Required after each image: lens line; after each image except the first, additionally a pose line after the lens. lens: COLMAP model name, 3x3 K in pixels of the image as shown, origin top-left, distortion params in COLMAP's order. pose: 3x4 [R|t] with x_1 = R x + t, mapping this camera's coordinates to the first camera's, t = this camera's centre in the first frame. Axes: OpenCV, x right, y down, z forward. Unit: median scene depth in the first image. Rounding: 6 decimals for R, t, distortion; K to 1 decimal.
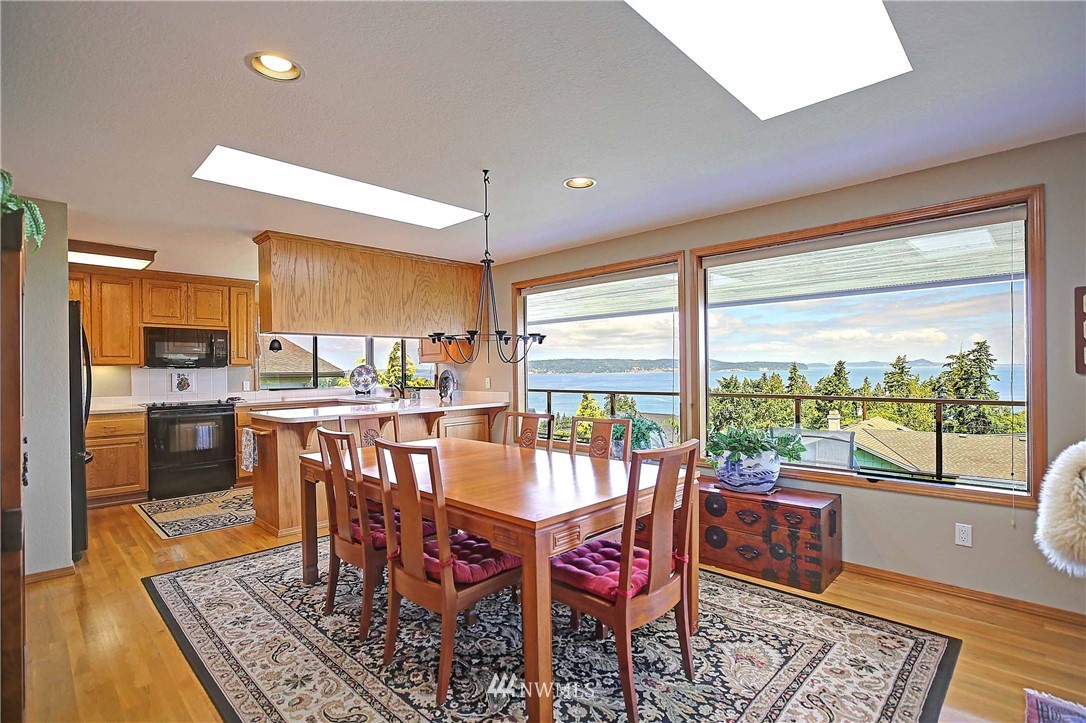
lens RADIAL K [[522.0, 0, 543.1], [0, 522.0, 372.2], [0, 0, 1]] dist [-0.030176, 0.012060]
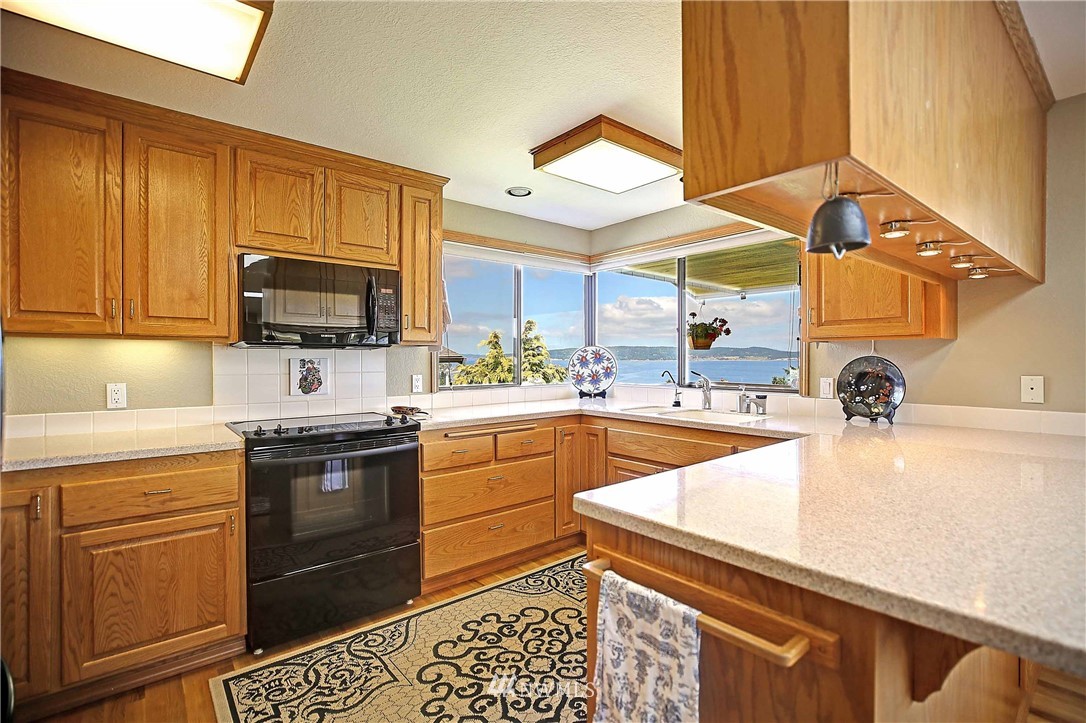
lens RADIAL K [[504.2, 0, 543.0], [0, 504.2, 361.5], [0, 0, 1]] dist [-0.030002, 0.013852]
pose [[0.994468, 0.010409, -0.104520, -0.438568], [-0.009920, 0.999937, 0.005196, 0.000300], [0.104567, -0.004130, 0.994509, 0.561158]]
